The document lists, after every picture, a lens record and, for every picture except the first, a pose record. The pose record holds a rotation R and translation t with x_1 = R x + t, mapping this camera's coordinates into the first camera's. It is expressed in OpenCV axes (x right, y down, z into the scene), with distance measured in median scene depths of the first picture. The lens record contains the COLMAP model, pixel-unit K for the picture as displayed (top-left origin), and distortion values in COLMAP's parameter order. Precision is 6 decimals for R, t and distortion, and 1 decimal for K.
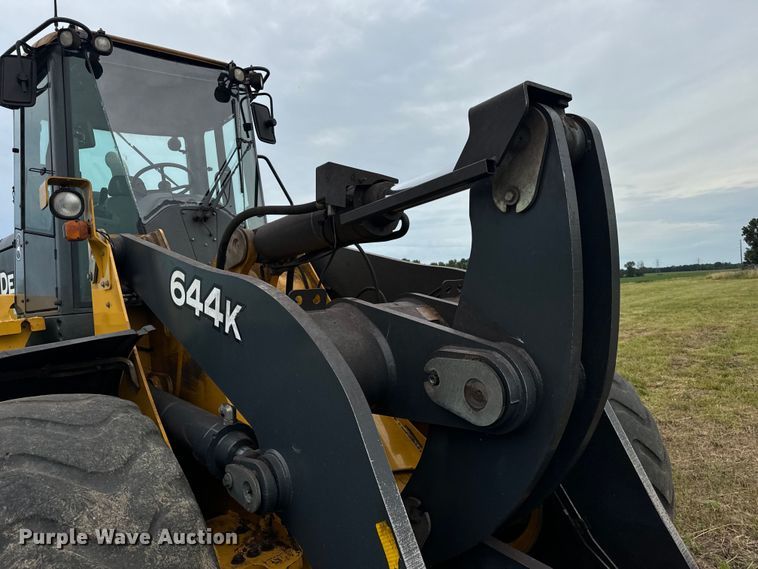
lens RADIAL K [[541.6, 0, 379.0], [0, 541.6, 284.5], [0, 0, 1]] dist [0.009205, -0.000144]
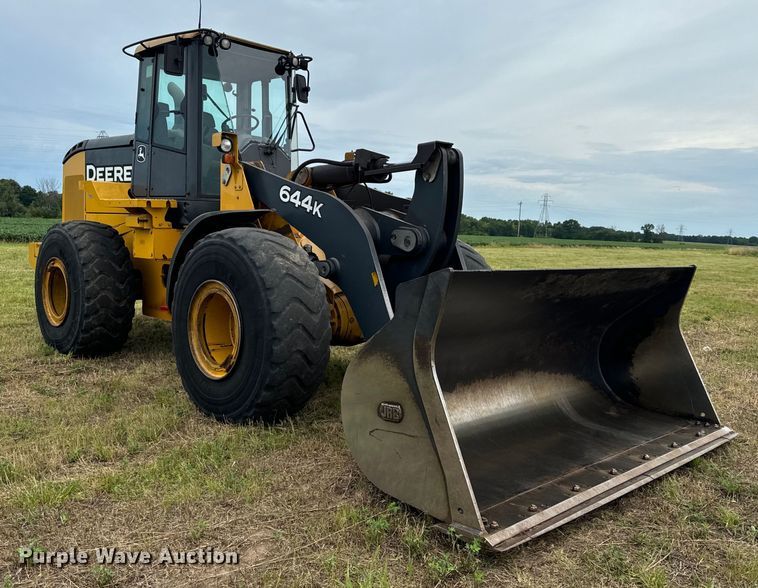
lens RADIAL K [[674.1, 0, 378.8], [0, 674.1, 281.0], [0, 0, 1]] dist [0.074955, -0.006776]
pose [[0.991624, 0.111014, 0.066009, -0.135205], [-0.116567, 0.989342, 0.087266, 0.074658], [-0.055618, -0.094229, 0.993996, -1.827655]]
